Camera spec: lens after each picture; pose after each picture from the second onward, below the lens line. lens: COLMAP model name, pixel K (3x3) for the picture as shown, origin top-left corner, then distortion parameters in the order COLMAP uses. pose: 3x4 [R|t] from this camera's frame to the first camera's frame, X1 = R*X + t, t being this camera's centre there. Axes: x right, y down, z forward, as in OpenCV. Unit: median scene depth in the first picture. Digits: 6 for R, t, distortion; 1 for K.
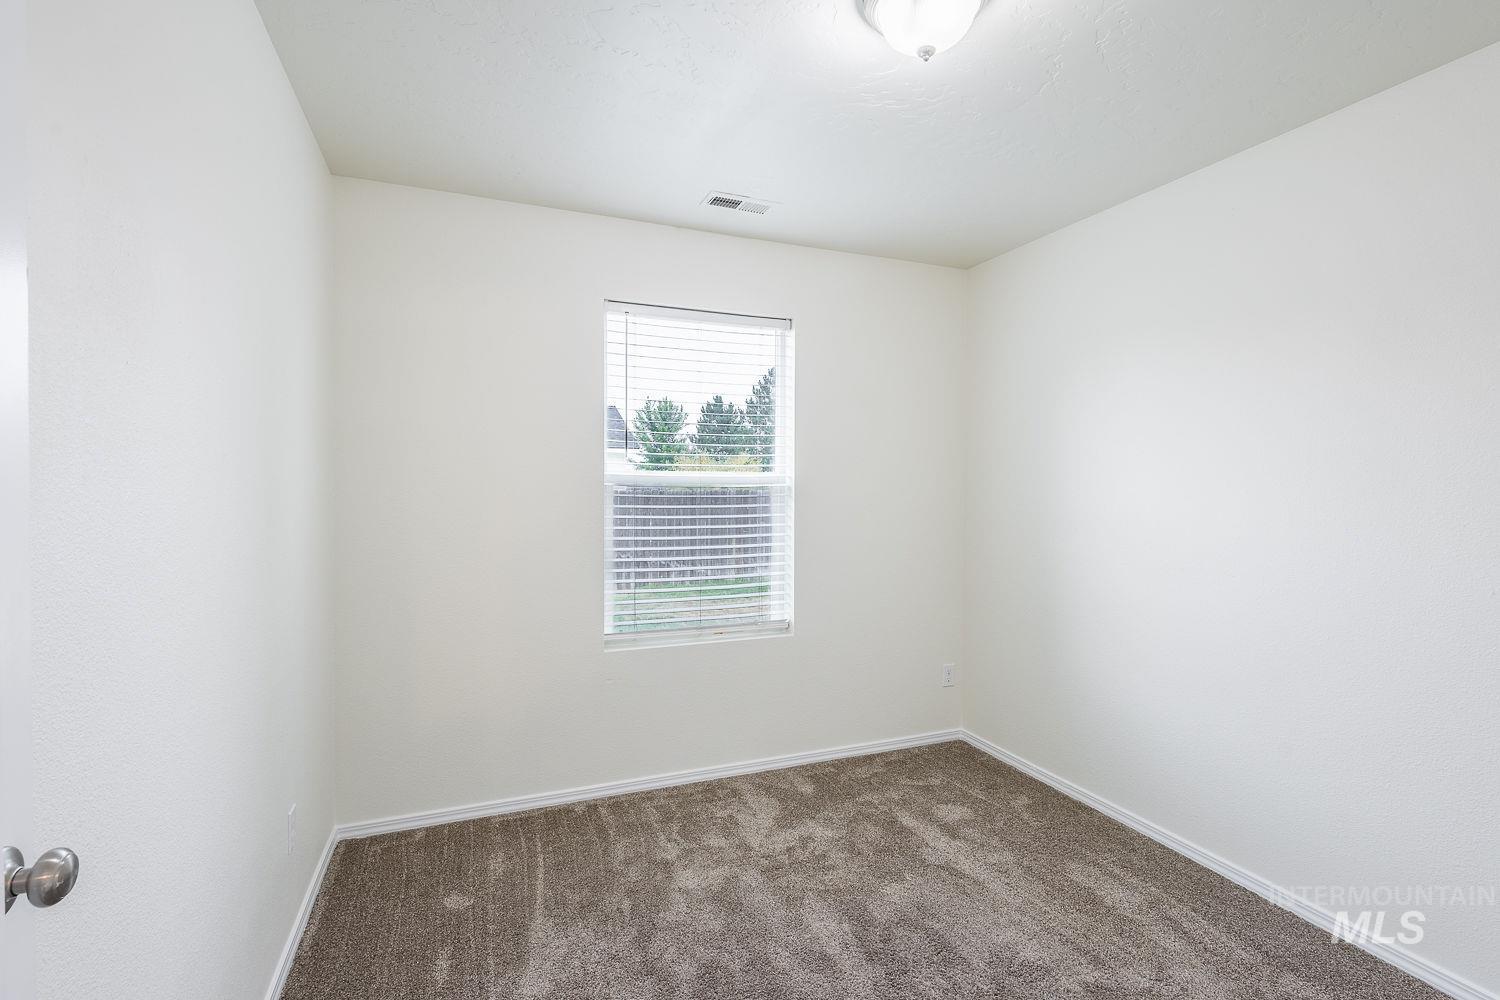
lens RADIAL K [[694.6, 0, 756.3], [0, 694.6, 504.0], [0, 0, 1]] dist [0.008684, -0.003812]
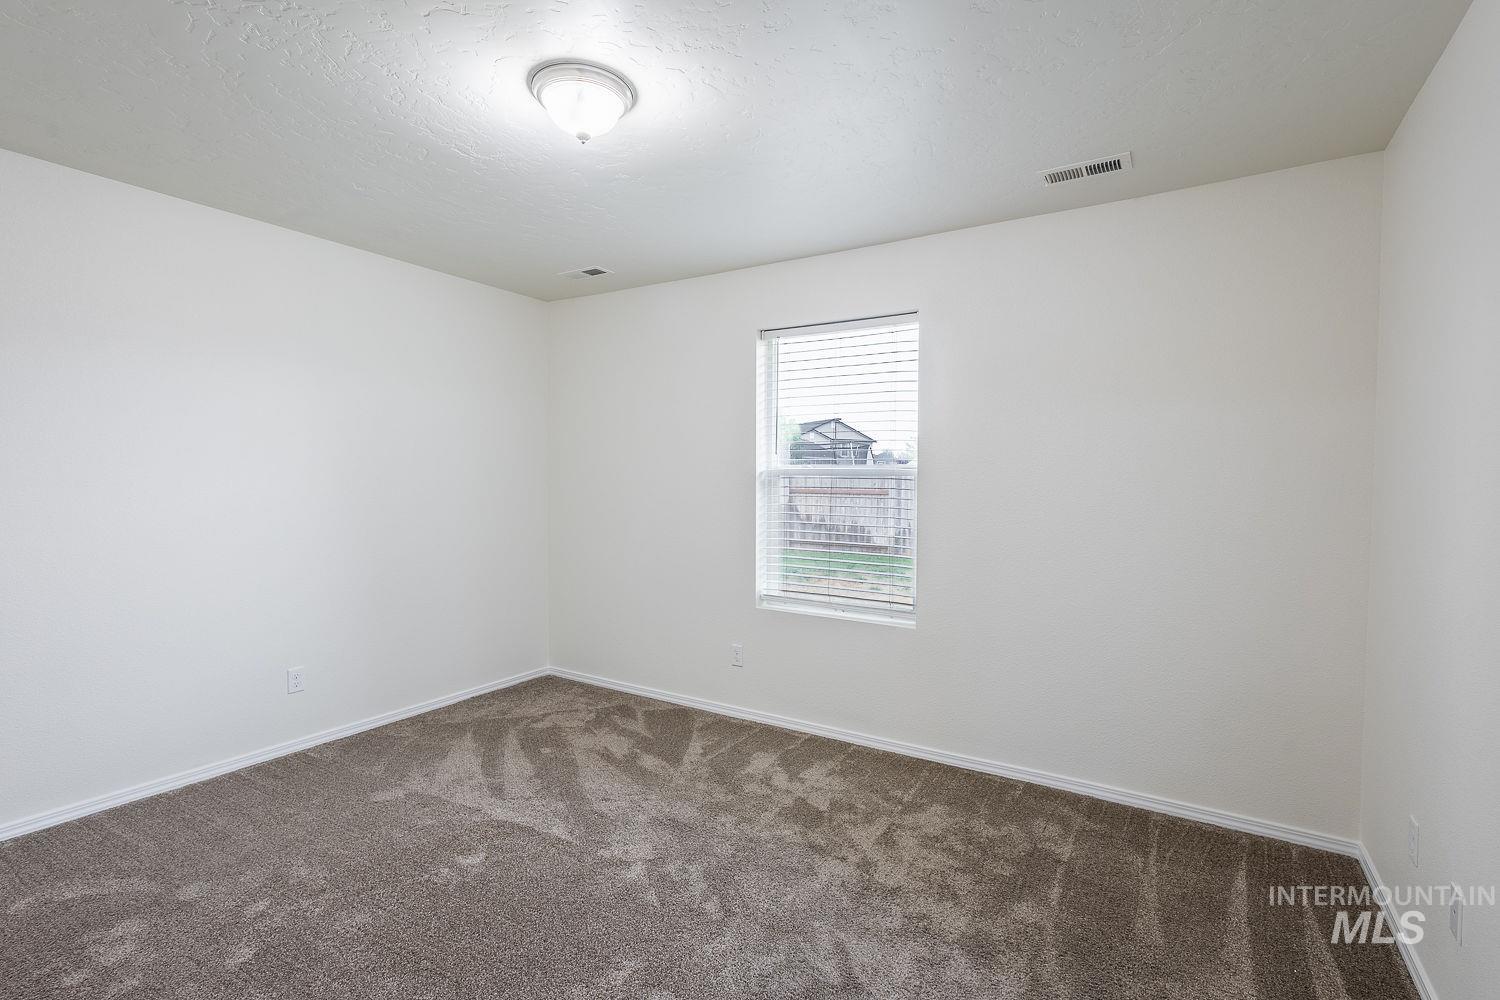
lens RADIAL K [[694.6, 0, 755.9], [0, 694.6, 506.8], [0, 0, 1]] dist [0.008684, -0.003812]
pose [[0.586984, 0.028900, -0.809082, 0.778500], [-0.030816, 0.999436, 0.013343, 0.010374], [0.809012, 0.017100, 0.587544, 0.242451]]
